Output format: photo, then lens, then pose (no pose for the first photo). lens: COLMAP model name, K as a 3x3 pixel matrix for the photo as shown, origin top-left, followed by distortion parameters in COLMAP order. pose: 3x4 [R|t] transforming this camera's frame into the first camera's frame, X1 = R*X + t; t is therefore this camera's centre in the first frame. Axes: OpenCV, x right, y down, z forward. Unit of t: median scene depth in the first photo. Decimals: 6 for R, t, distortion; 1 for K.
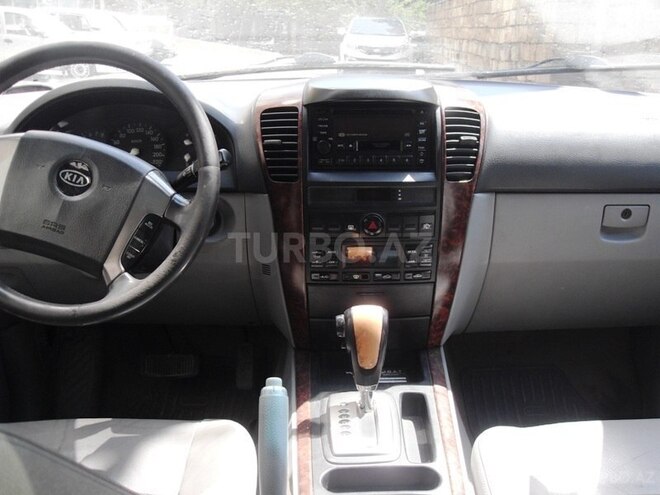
lens RADIAL K [[690.8, 0, 355.2], [0, 690.8, 247.1], [0, 0, 1]] dist [-0.209965, 0.229804]
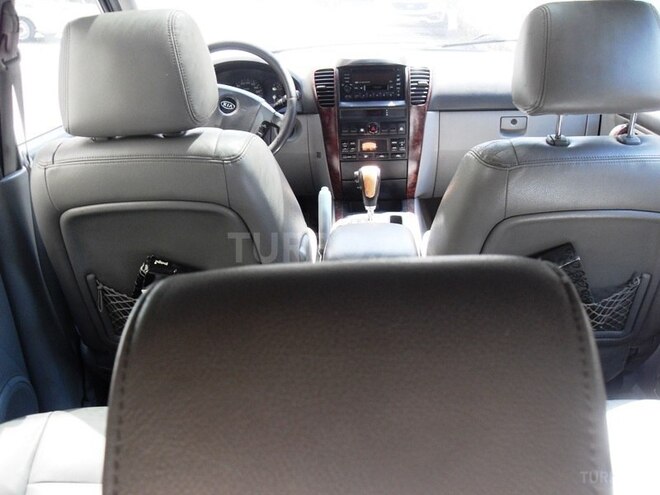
lens RADIAL K [[690.8, 0, 355.2], [0, 690.8, 247.1], [0, 0, 1]] dist [-0.209965, 0.229804]
pose [[0.997853, -0.012141, -0.064357, 0.094093], [0.016166, 0.997920, 0.062400, 0.178329], [0.063465, -0.063307, 0.995974, -0.940859]]
